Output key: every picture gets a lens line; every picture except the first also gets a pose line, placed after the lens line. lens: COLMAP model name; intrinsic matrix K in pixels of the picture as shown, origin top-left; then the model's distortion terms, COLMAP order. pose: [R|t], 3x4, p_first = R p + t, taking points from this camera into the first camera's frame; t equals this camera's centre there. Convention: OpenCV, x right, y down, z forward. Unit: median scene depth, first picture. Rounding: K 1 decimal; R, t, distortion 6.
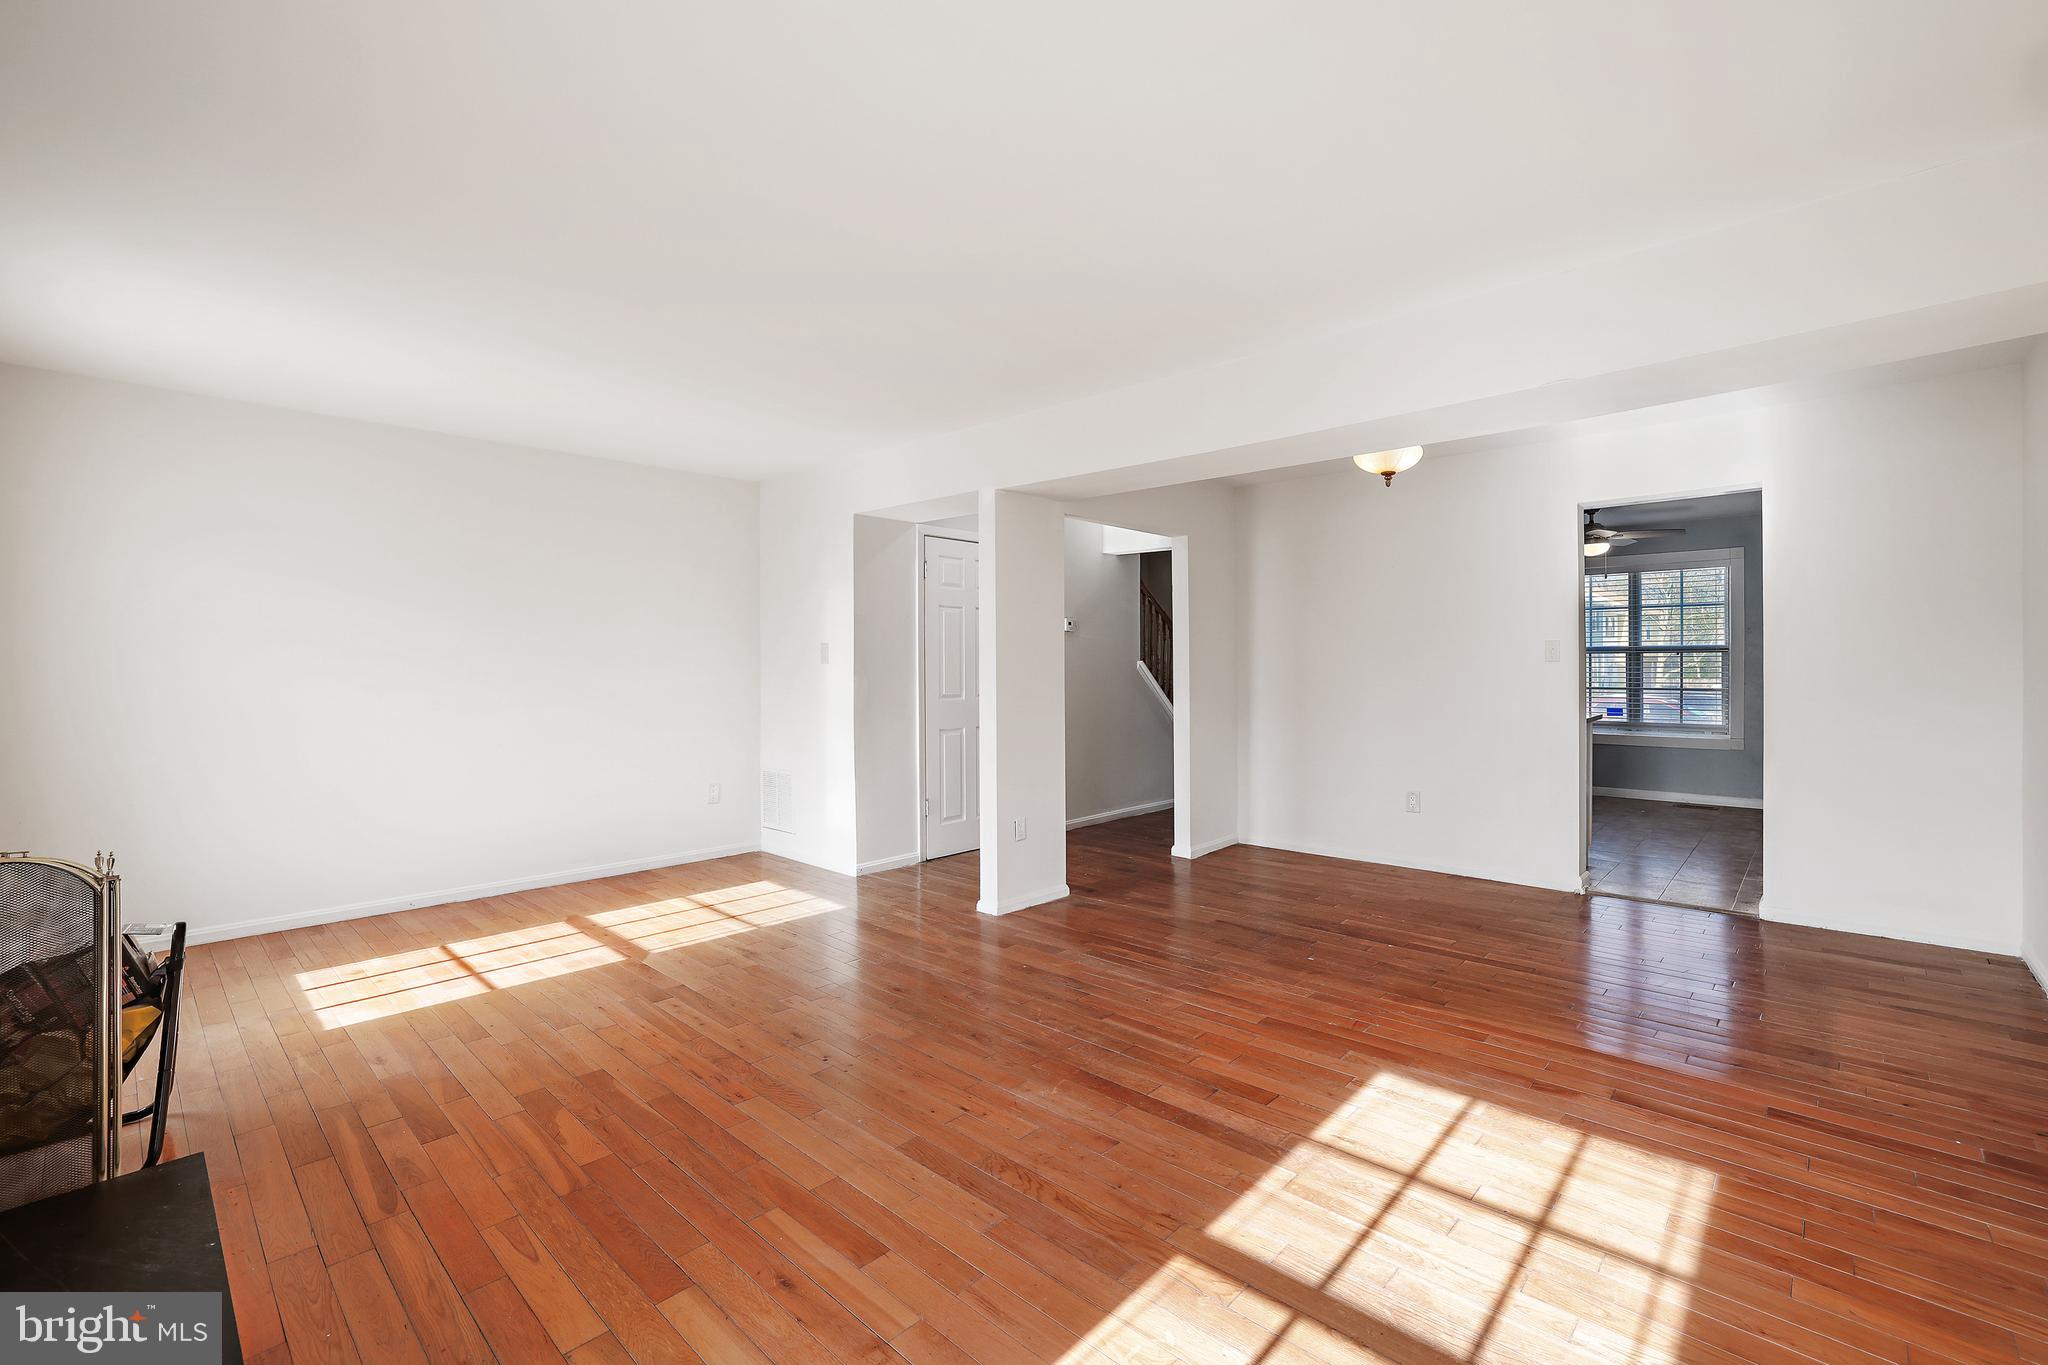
lens RADIAL K [[867.9, 0, 1019.4], [0, 867.9, 673.5], [0, 0, 1]] dist [-0.028299, 0.000151]
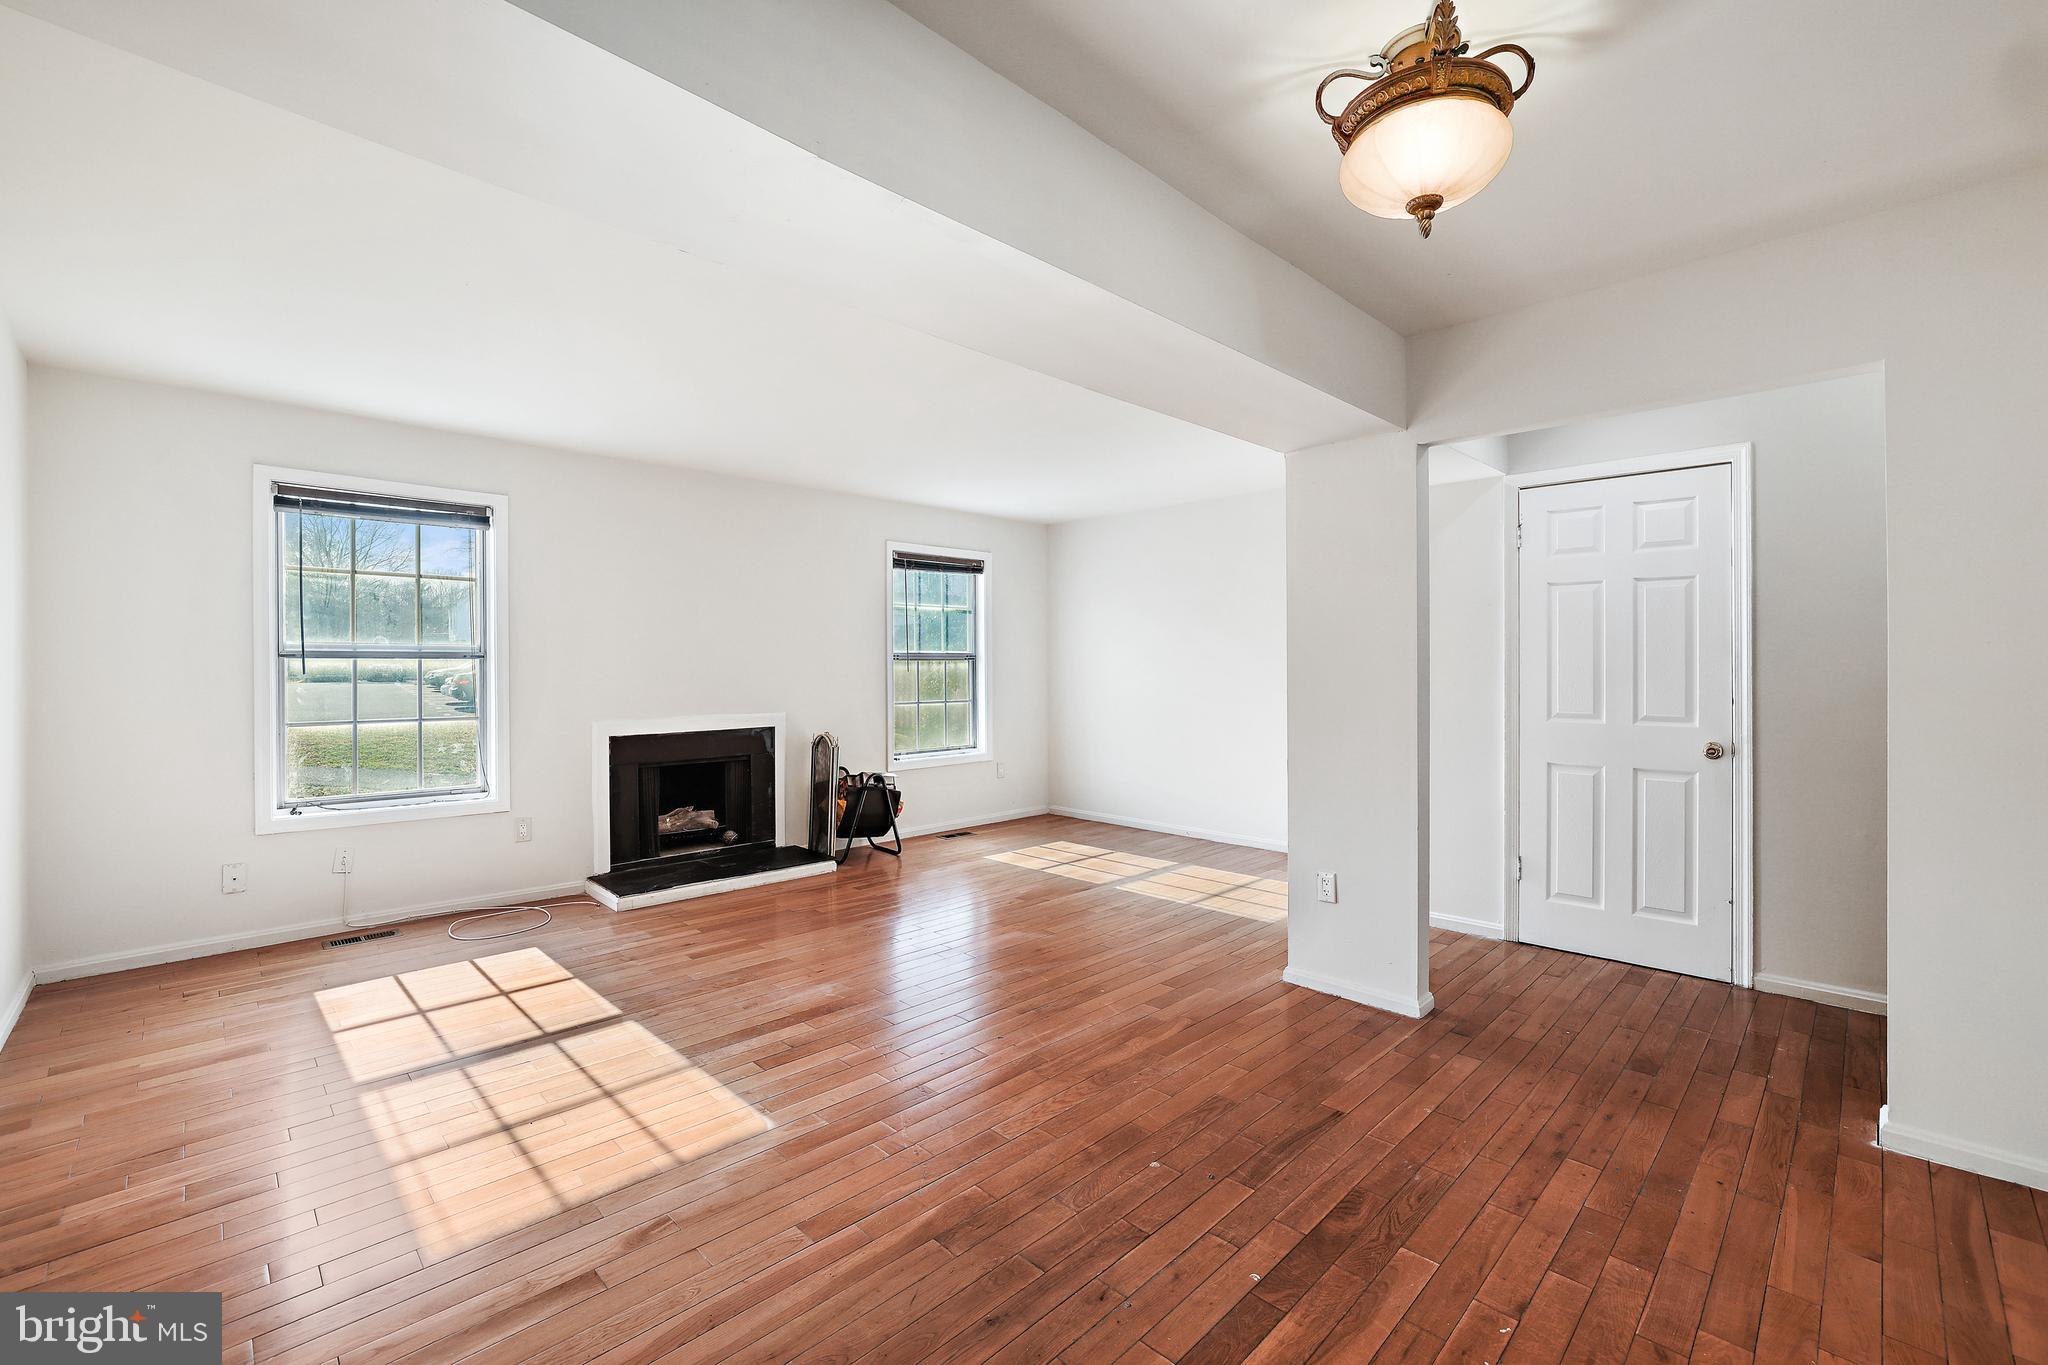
lens RADIAL K [[867.9, 0, 1011.2], [0, 867.9, 671.5], [0, 0, 1]] dist [-0.028299, 0.000151]
pose [[-0.052205, 0.003924, -0.998629, 1.319396], [-0.000385, 0.999992, 0.003950, -0.021491], [0.998636, 0.000591, -0.052203, 1.307986]]
